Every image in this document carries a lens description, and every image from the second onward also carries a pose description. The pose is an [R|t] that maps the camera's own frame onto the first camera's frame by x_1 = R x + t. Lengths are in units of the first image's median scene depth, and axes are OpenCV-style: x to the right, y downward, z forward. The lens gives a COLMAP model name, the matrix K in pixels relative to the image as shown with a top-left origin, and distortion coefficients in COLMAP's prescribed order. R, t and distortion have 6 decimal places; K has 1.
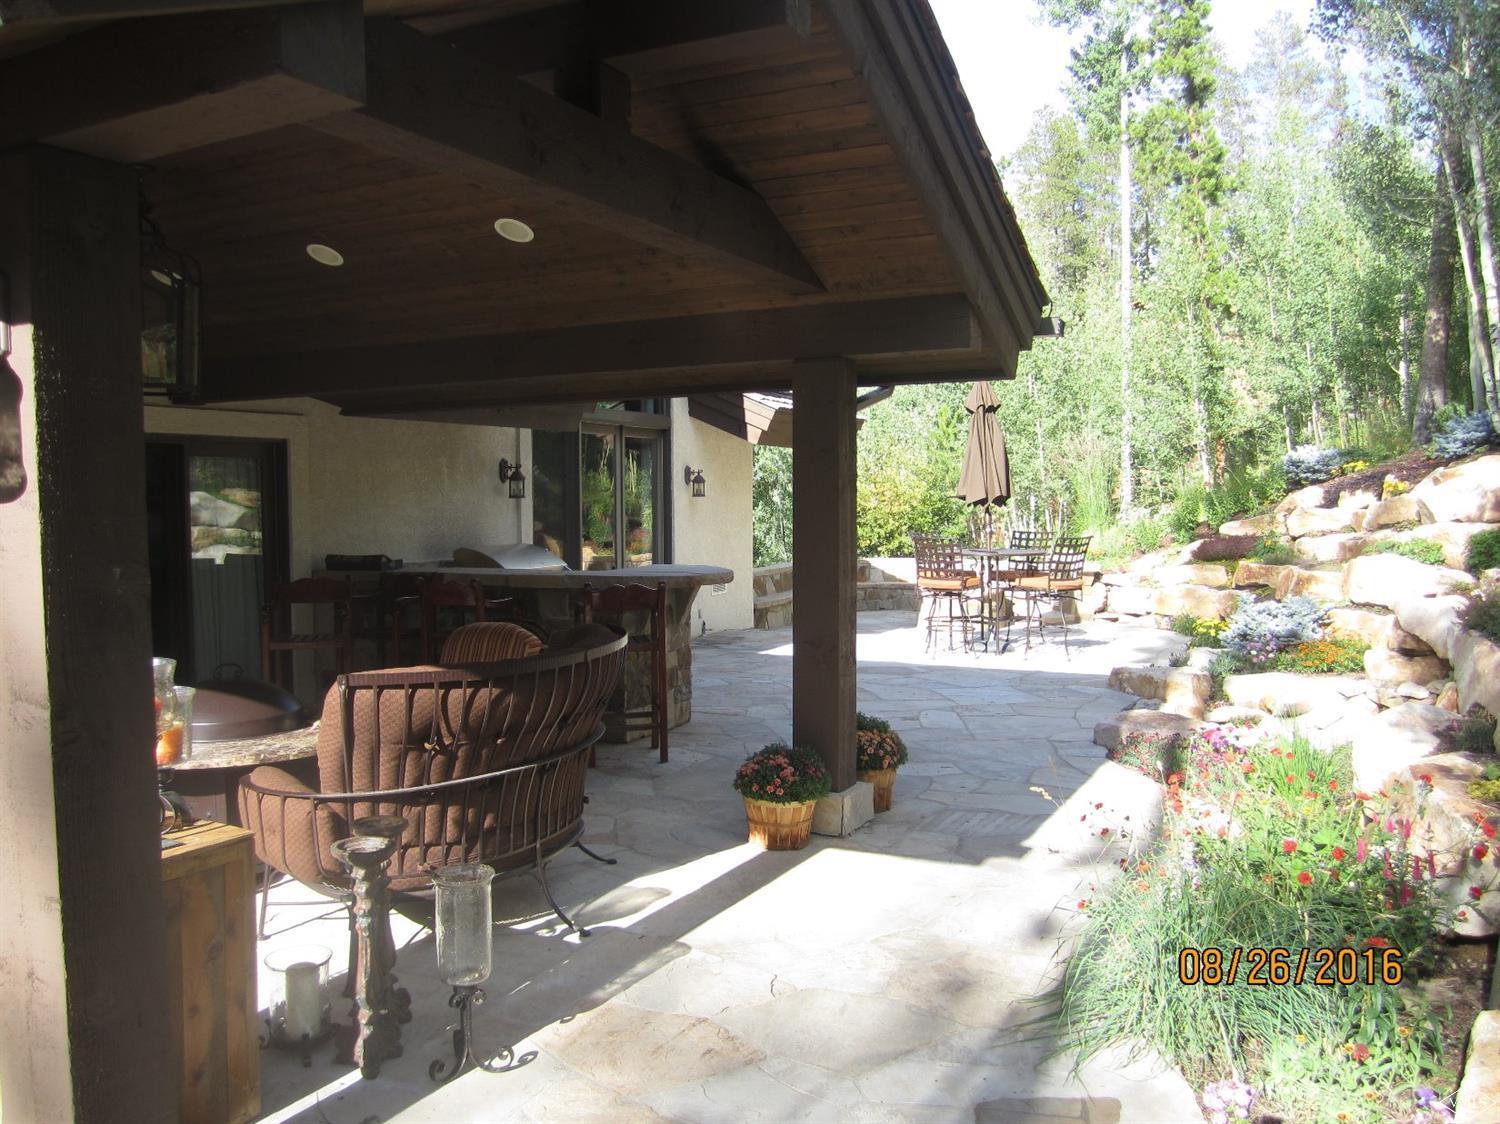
lens RADIAL K [[1253.2, 0, 750.0], [0, 1253.2, 562.0], [0, 0, 1]] dist [-0.035291, -0.005137]
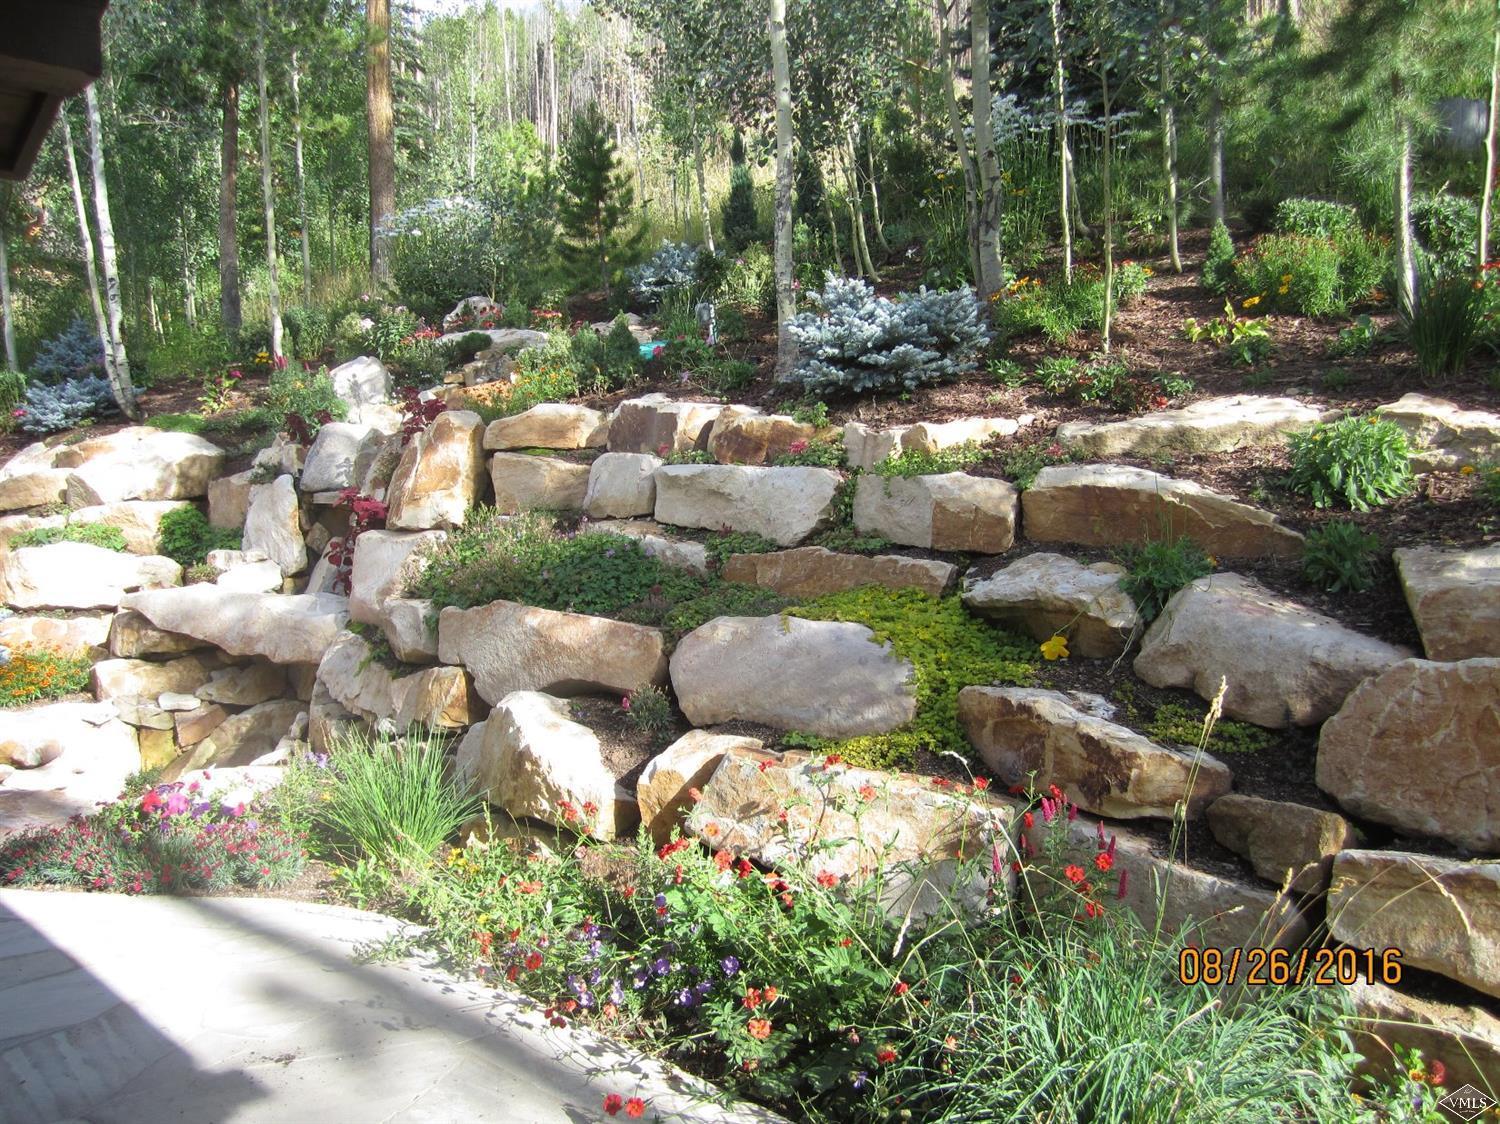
lens RADIAL K [[1253.2, 0, 750.0], [0, 1253.2, 562.0], [0, 0, 1]] dist [-0.035291, -0.005137]
pose [[0.324700, -0.061570, 0.943811, -0.148916], [0.067263, 0.996855, 0.041890, 0.003131], [-0.943422, 0.049882, 0.327820, 0.478209]]
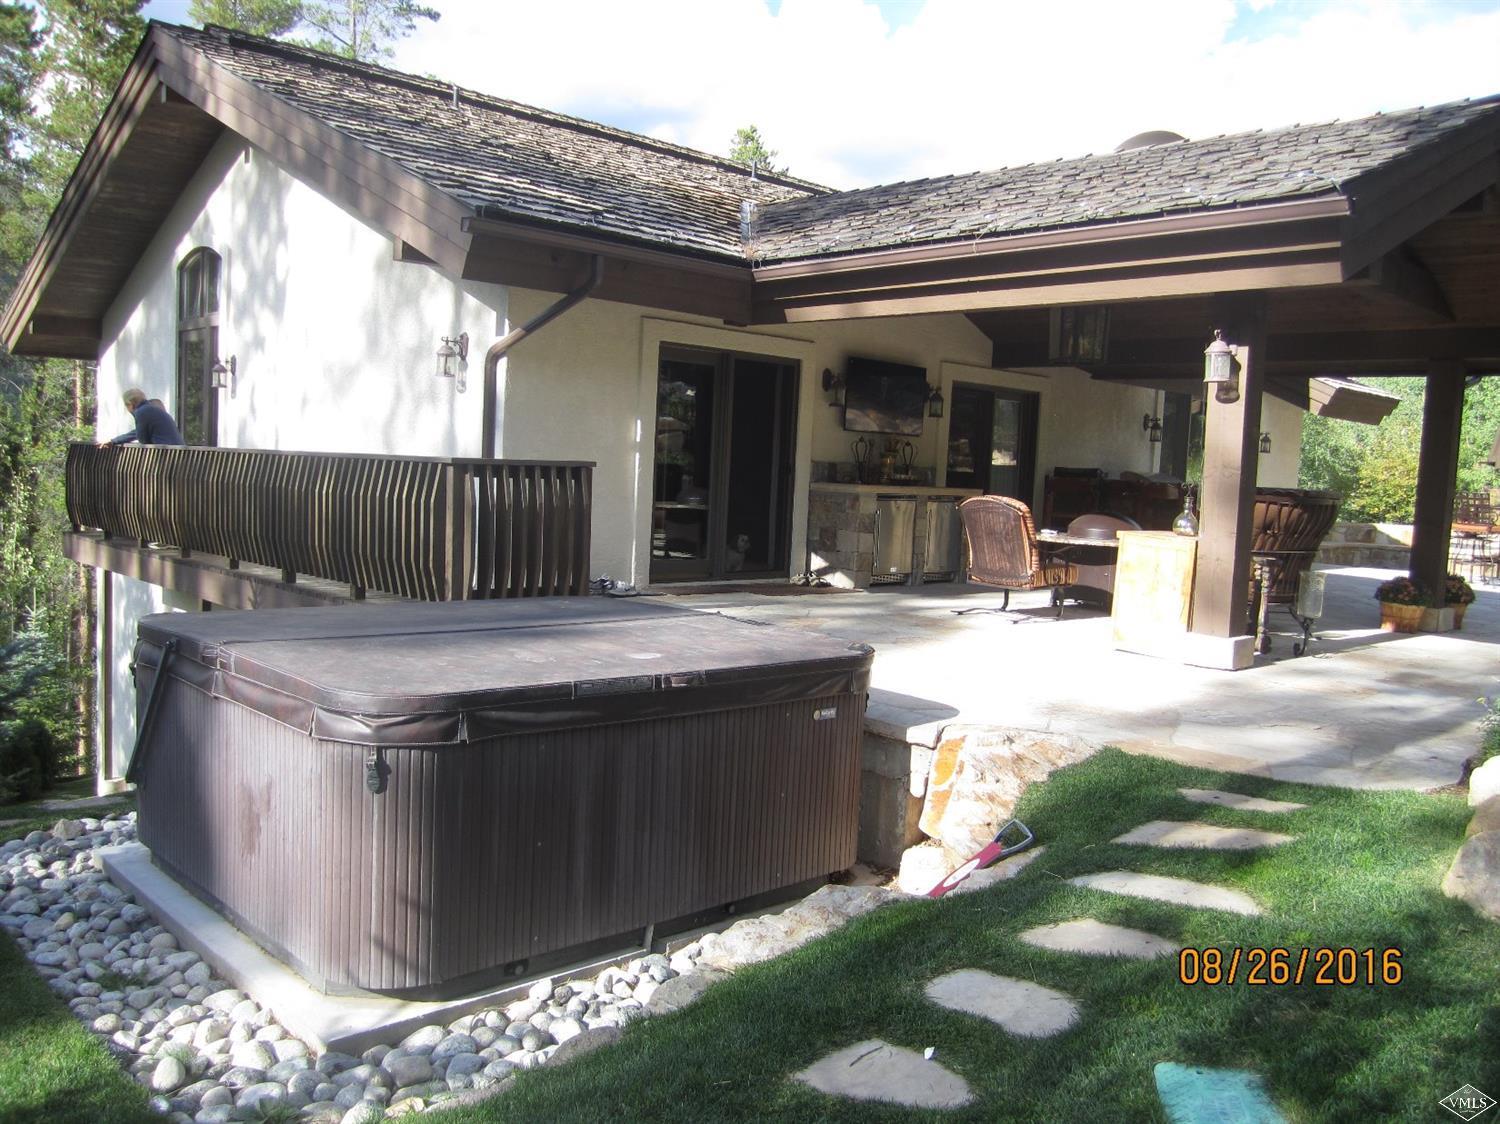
lens RADIAL K [[1253.2, 0, 750.0], [0, 1253.2, 562.0], [0, 0, 1]] dist [-0.035291, -0.005137]
pose [[0.943293, 0.085465, -0.320770, -0.264333], [-0.078078, 0.996303, 0.035845, 0.123975], [0.322648, -0.008767, 0.946479, -0.880687]]
